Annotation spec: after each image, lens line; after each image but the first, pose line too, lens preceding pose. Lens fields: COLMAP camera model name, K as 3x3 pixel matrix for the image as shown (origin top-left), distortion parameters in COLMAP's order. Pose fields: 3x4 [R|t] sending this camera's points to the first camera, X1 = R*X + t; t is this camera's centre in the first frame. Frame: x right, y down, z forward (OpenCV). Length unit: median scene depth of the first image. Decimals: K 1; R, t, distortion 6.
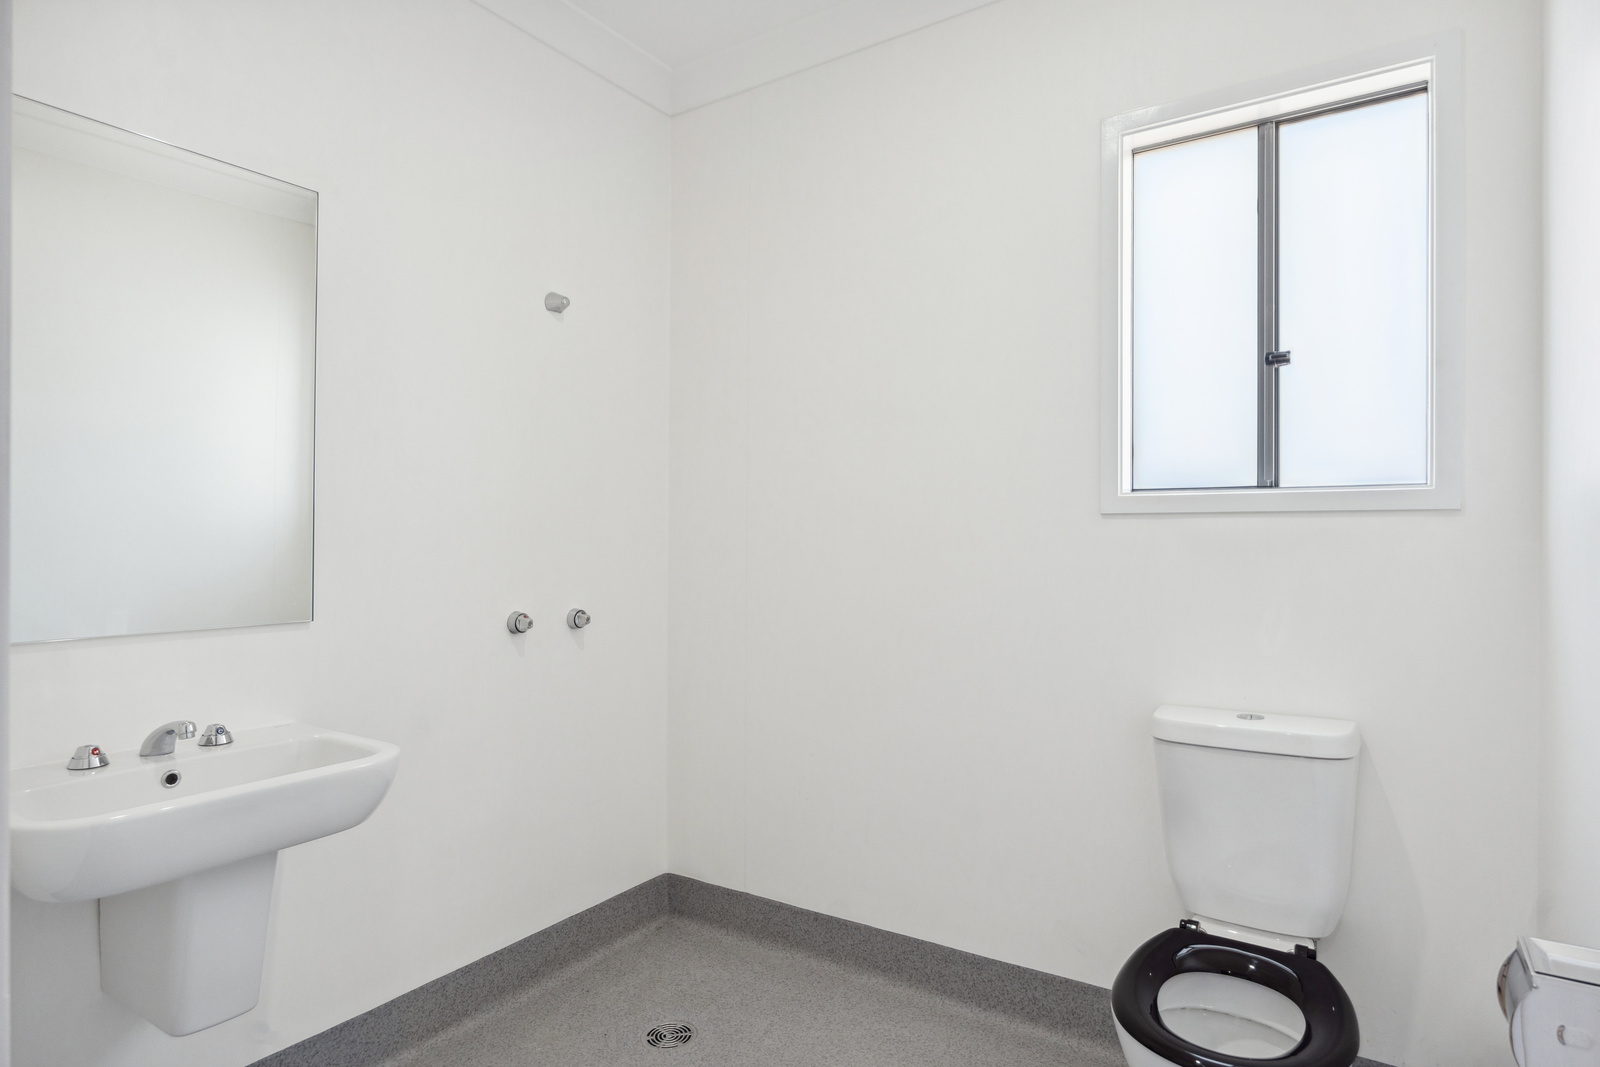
lens RADIAL K [[891.7, 0, 800.0], [0, 891.7, 533.5], [0, 0, 1]] dist [0.000198, 0.000017]
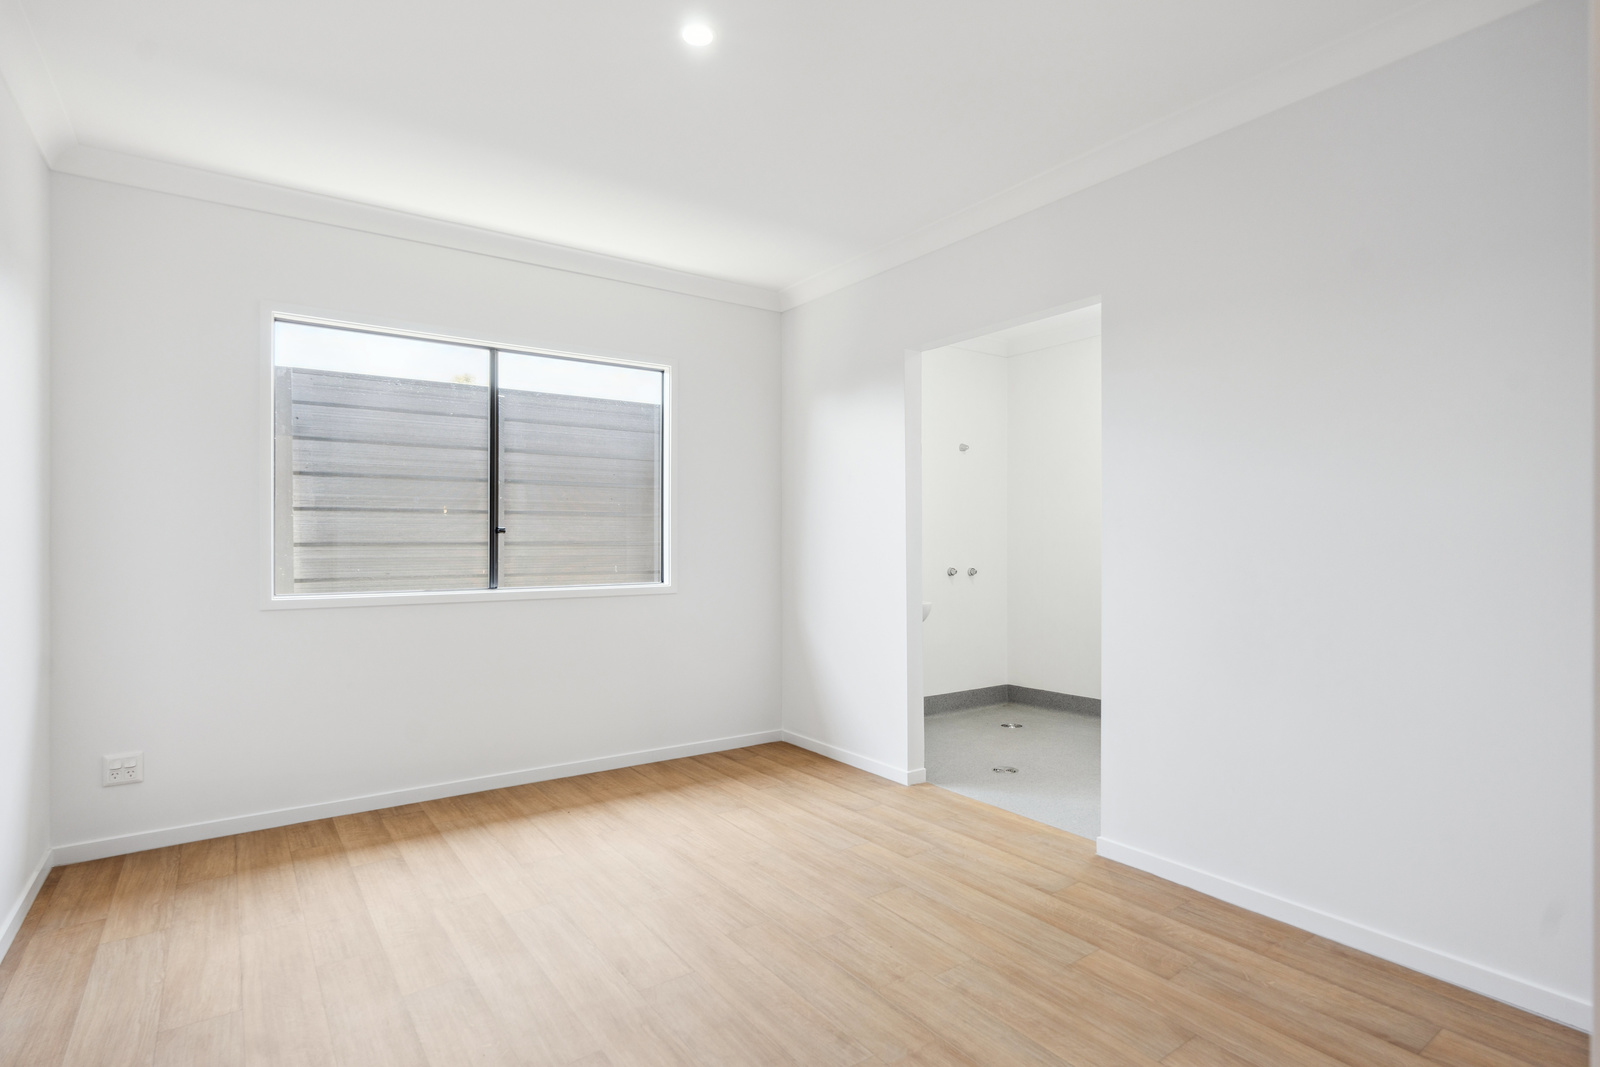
lens RADIAL K [[799.0, 0, 800.0], [0, 799.0, 533.5], [0, 0, 1]] dist [-0.000439, 0.000296]
pose [[0.933181, -0.005223, -0.359369, 0.107911], [0.004394, 0.999985, -0.003123, -0.007643], [0.359381, 0.001336, 0.933190, -1.267254]]
